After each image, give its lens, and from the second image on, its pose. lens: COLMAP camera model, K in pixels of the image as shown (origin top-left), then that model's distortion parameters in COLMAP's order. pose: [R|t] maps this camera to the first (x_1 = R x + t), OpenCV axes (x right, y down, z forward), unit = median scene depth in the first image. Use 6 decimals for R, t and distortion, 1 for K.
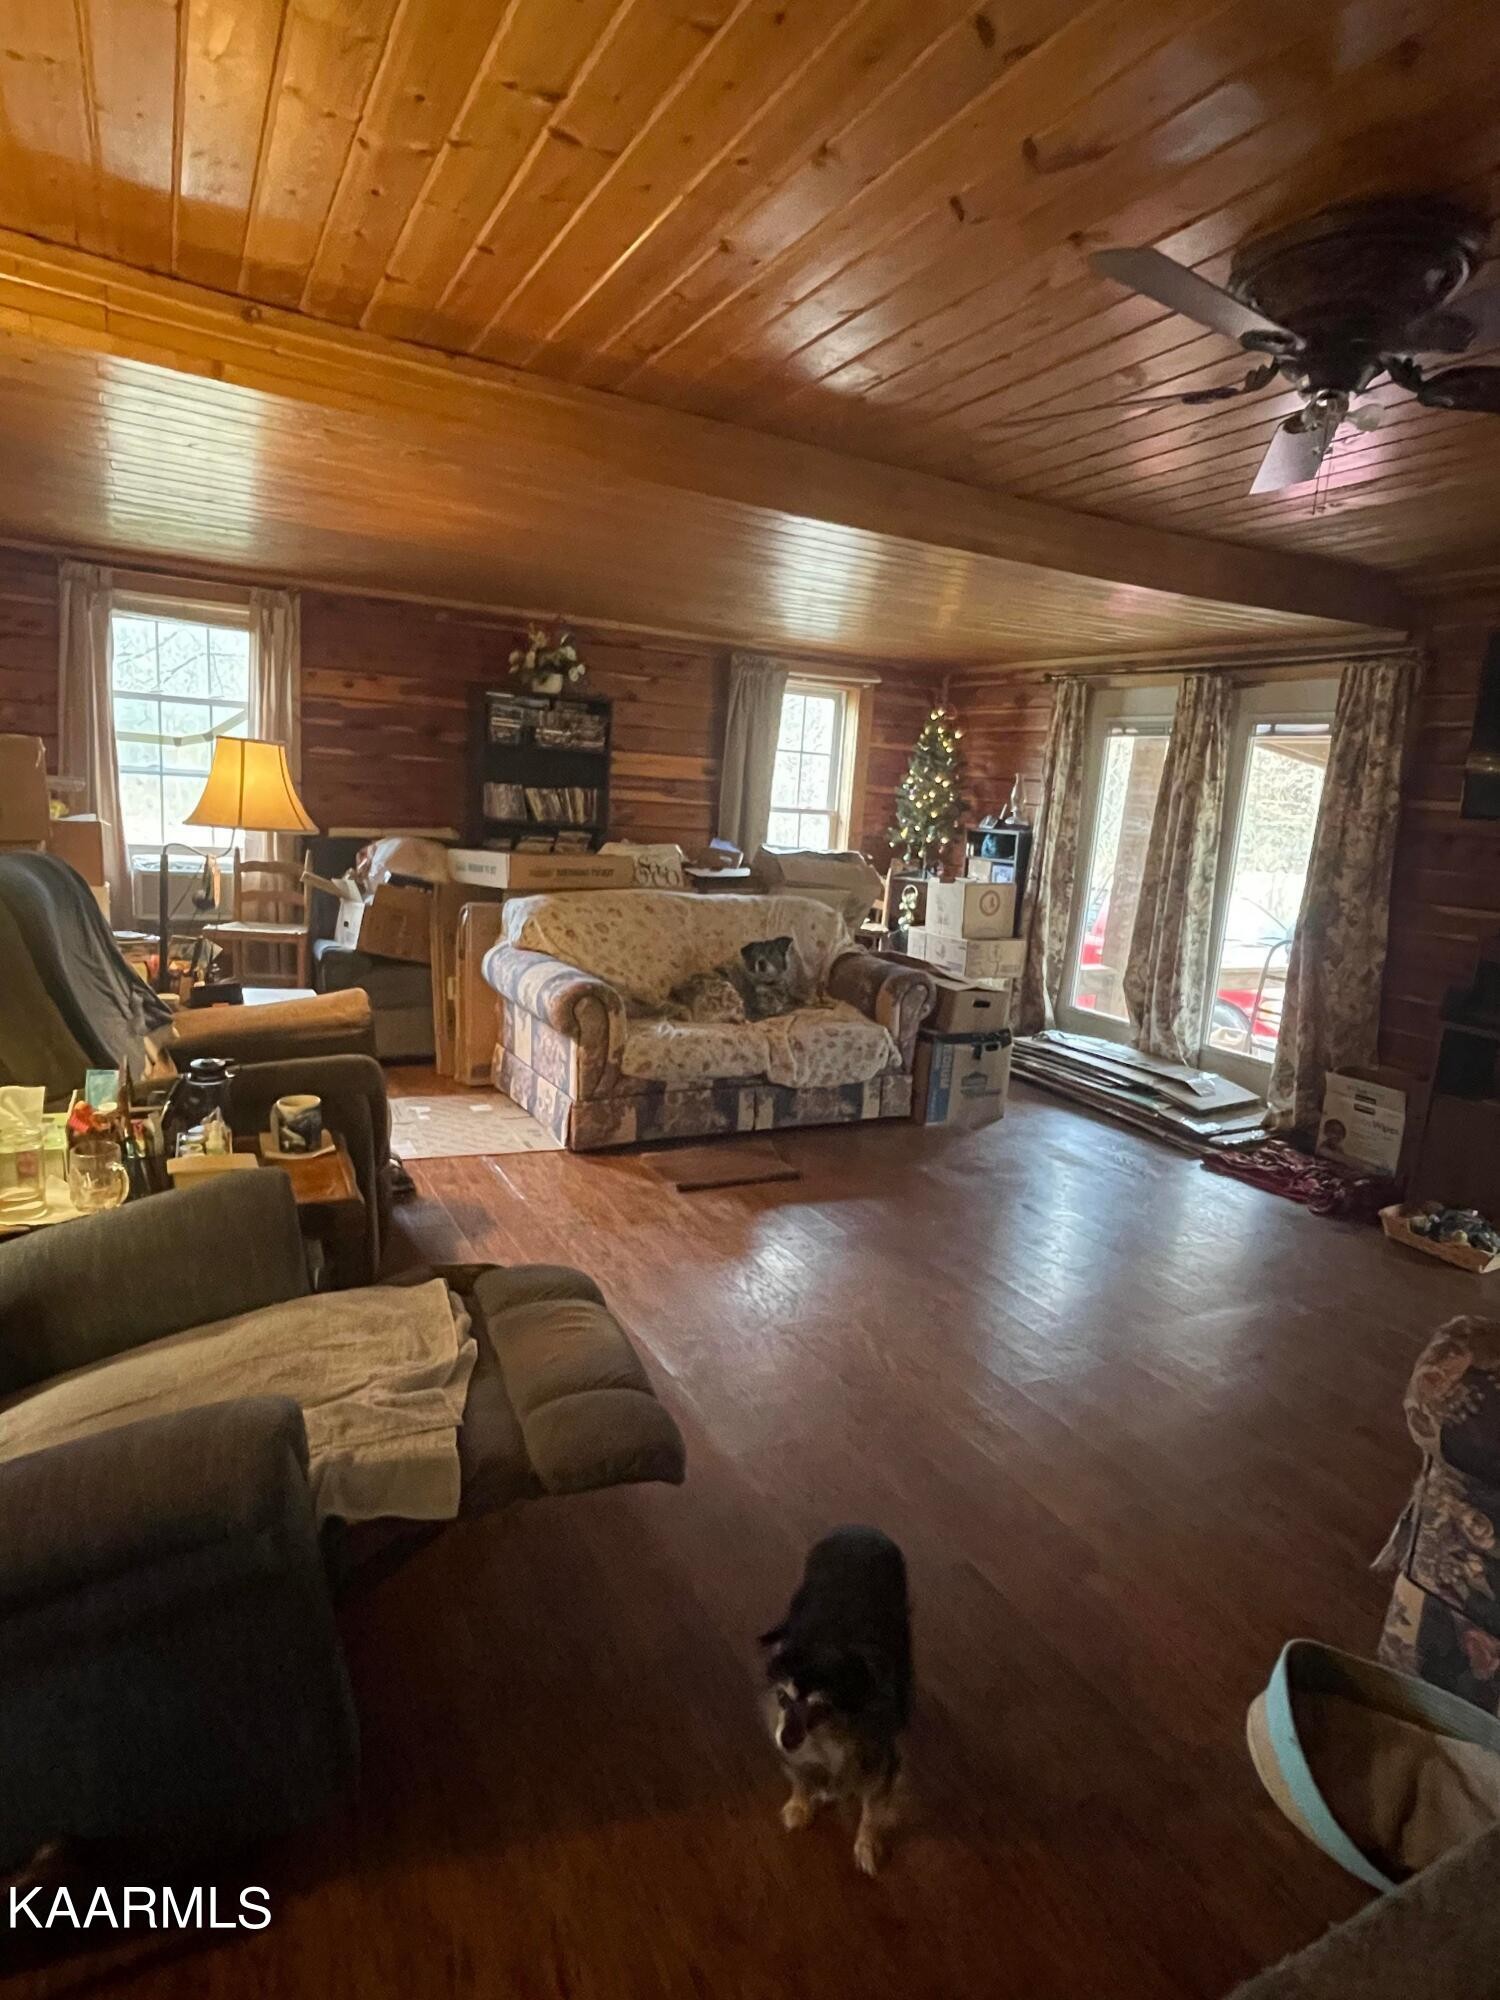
lens RADIAL K [[1110.1, 0, 747.1], [0, 1110.1, 1000.3], [0, 0, 1]] dist [-0.007844, 0.000059]
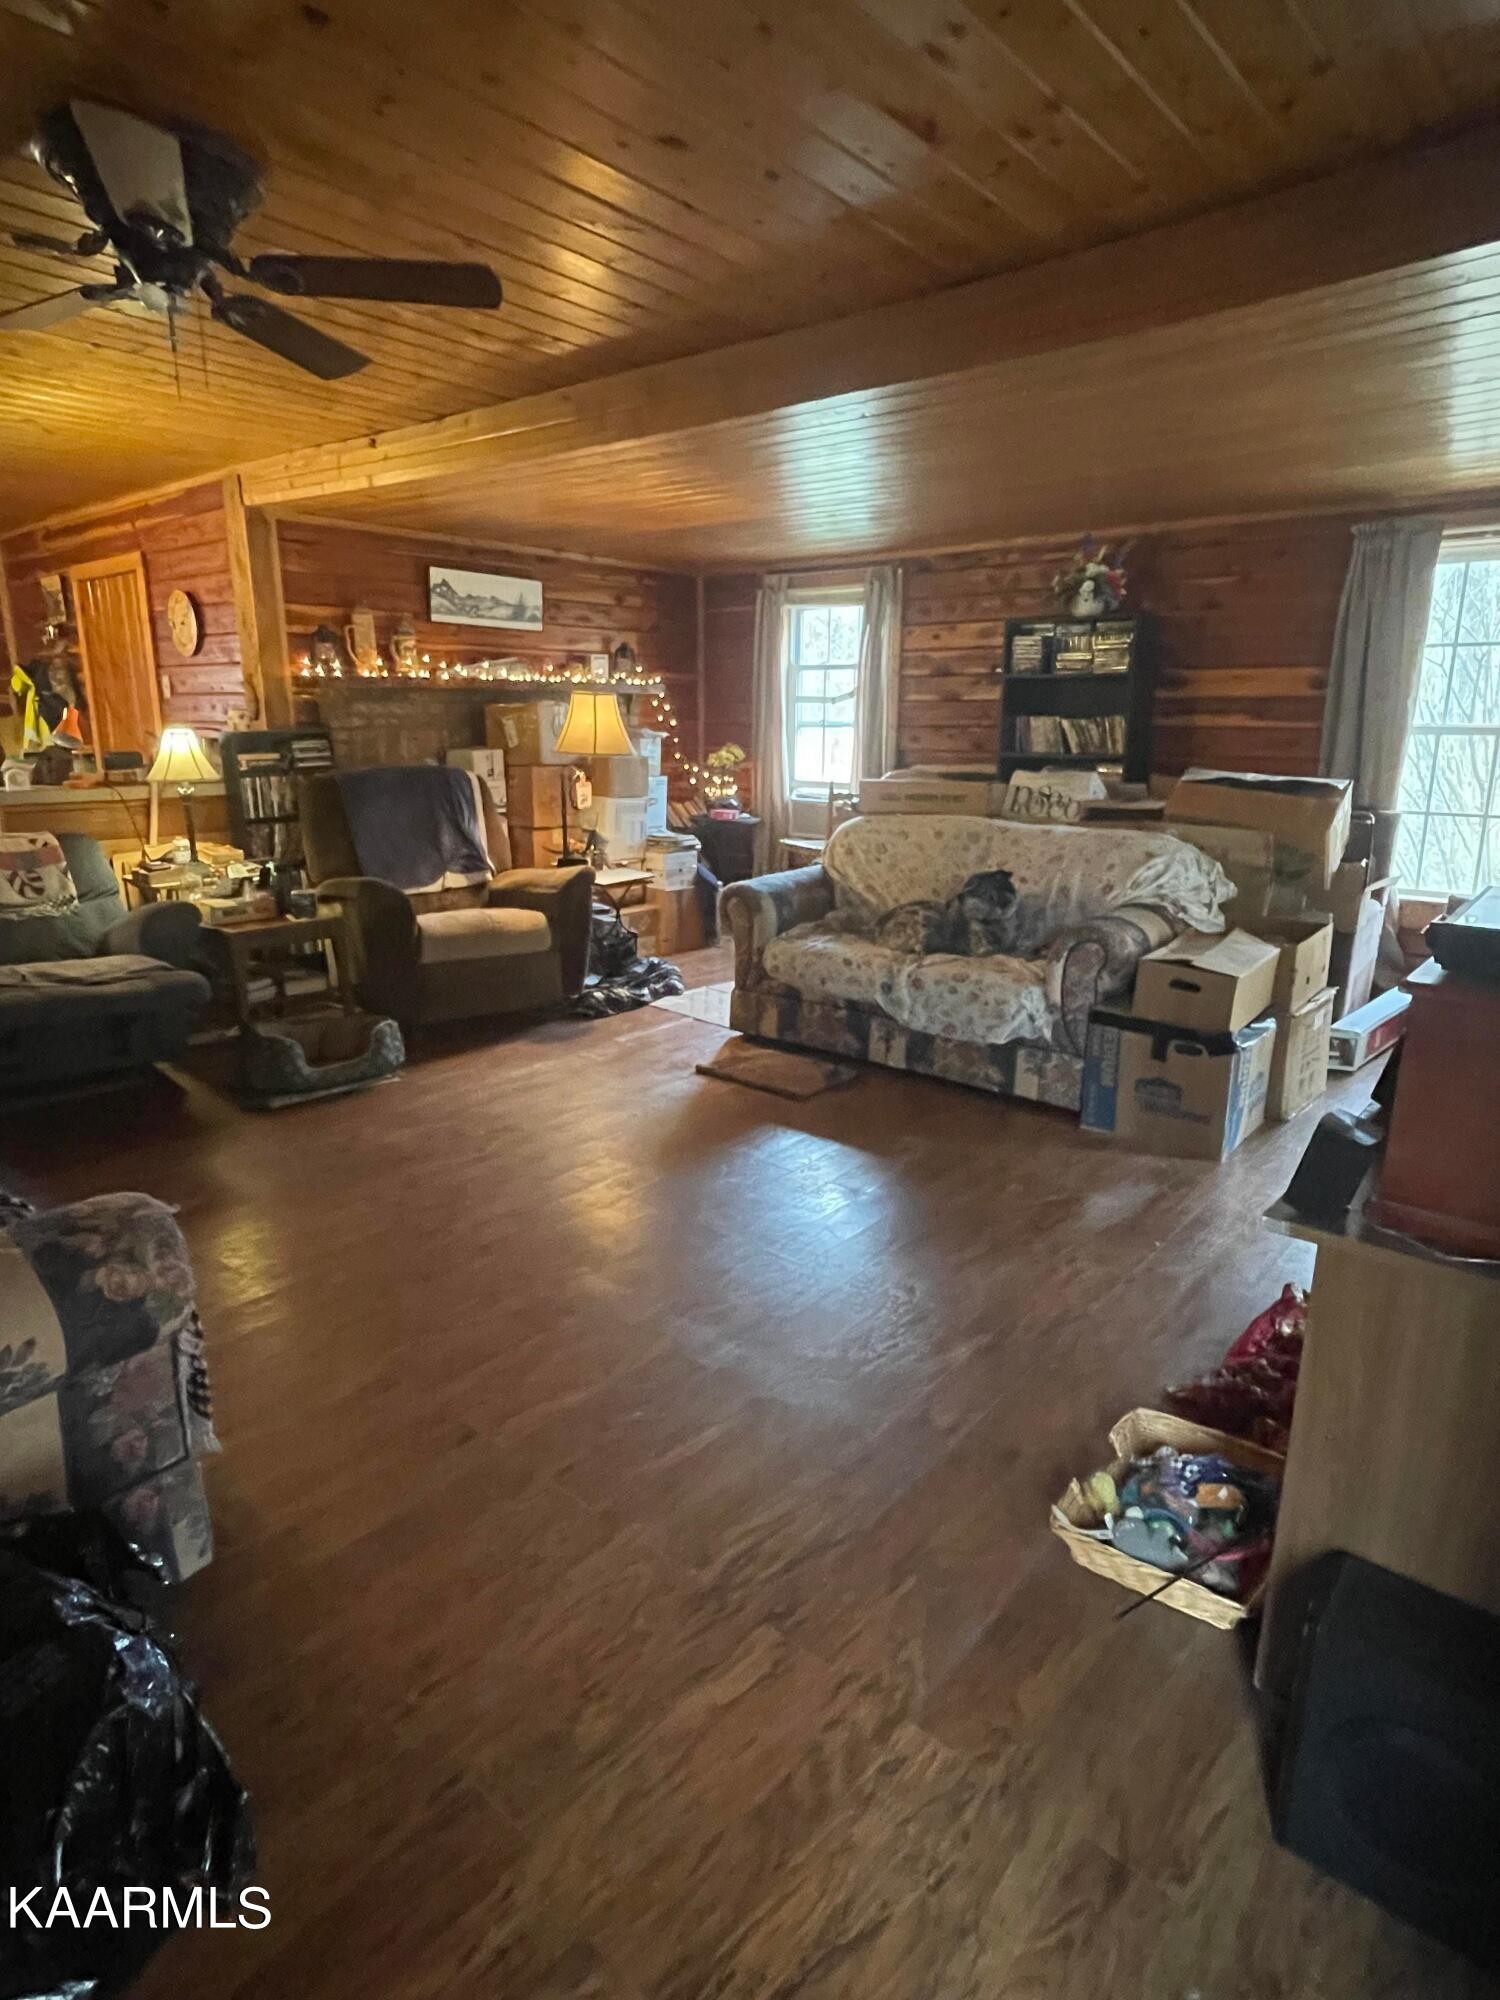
lens RADIAL K [[1110.1, 0, 749.9], [0, 1110.1, 1001.2], [0, 0, 1]] dist [-0.007844, 0.000059]
pose [[0.369135, 0.167425, -0.914171, 0.747251], [-0.147855, 0.981691, 0.120088, -0.030223], [0.917539, 0.090836, 0.387132, 0.470159]]
